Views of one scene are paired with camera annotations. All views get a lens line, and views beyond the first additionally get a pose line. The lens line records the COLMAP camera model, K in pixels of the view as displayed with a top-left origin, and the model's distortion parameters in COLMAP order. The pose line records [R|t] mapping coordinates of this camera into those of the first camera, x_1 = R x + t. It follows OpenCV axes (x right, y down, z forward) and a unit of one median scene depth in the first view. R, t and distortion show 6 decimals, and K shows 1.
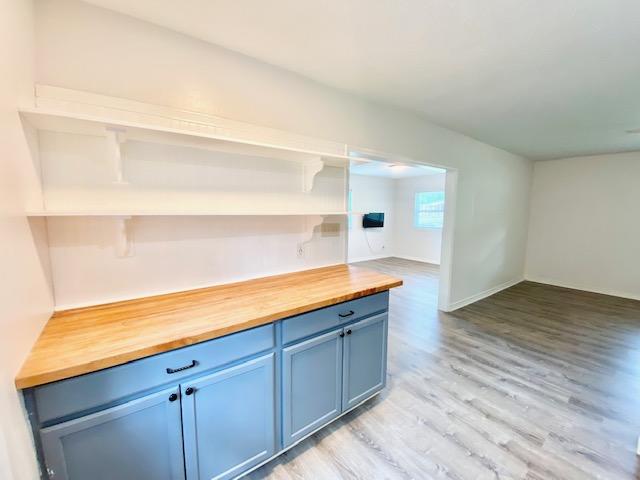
lens RADIAL K [[259.1, 0, 316.8], [0, 259.1, 240.0], [0, 0, 1]] dist [-0.016825, -0.003818]
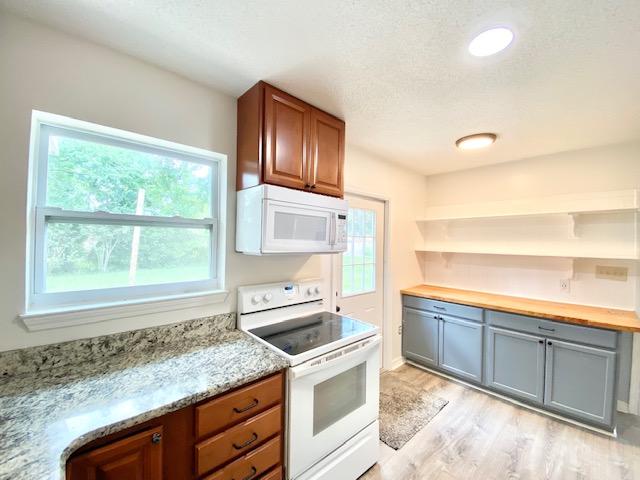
lens RADIAL K [[259.1, 0, 315.4], [0, 259.1, 234.5], [0, 0, 1]] dist [-0.016825, -0.003818]
pose [[0.082242, -0.025384, -0.996289, 1.416813], [-0.125387, 0.991469, -0.035612, -0.011892], [0.988693, 0.127850, 0.078358, -0.417183]]
